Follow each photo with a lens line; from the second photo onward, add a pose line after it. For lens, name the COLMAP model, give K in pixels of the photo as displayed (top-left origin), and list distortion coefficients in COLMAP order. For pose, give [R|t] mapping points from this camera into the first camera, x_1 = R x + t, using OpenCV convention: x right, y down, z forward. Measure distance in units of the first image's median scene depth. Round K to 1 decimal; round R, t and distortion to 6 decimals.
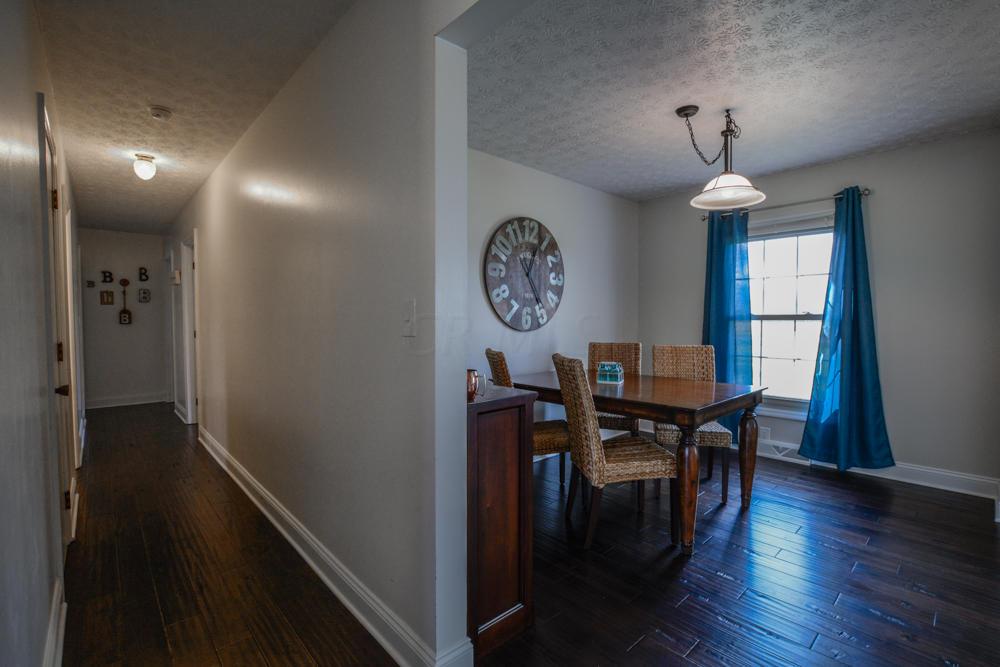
lens RADIAL K [[441.0, 0, 513.7], [0, 441.0, 333.9], [0, 0, 1]] dist [-0.024602, 0.002837]
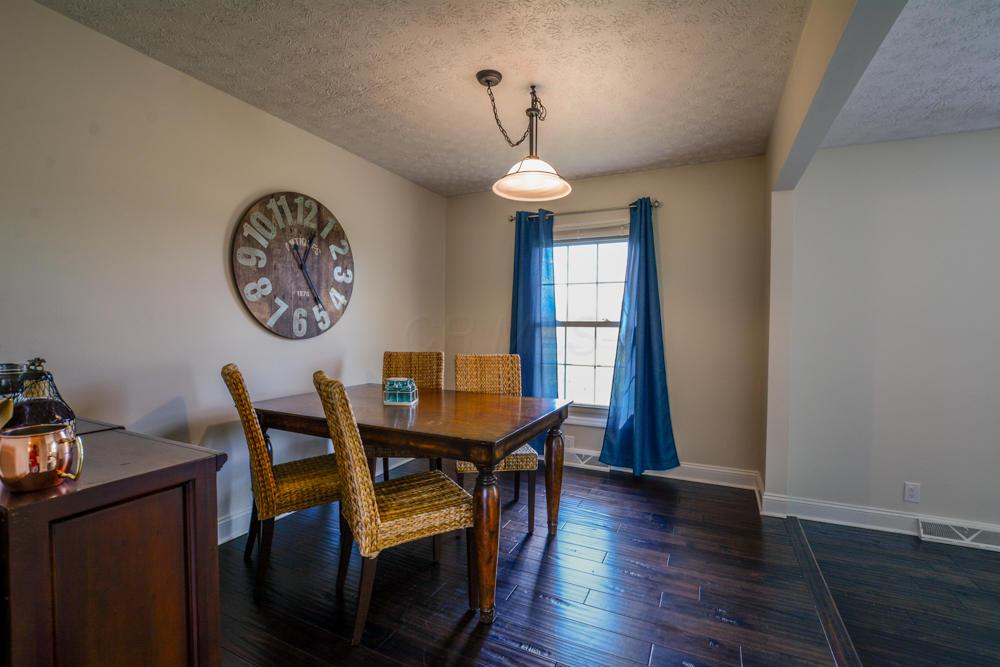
lens RADIAL K [[441.0, 0, 499.9], [0, 441.0, 336.3], [0, 0, 1]] dist [-0.024602, 0.002837]
pose [[0.931541, -0.000258, 0.363636, 0.095079], [0.002188, 0.999986, -0.004898, -0.007971], [-0.363629, 0.005358, 0.931528, 0.181929]]
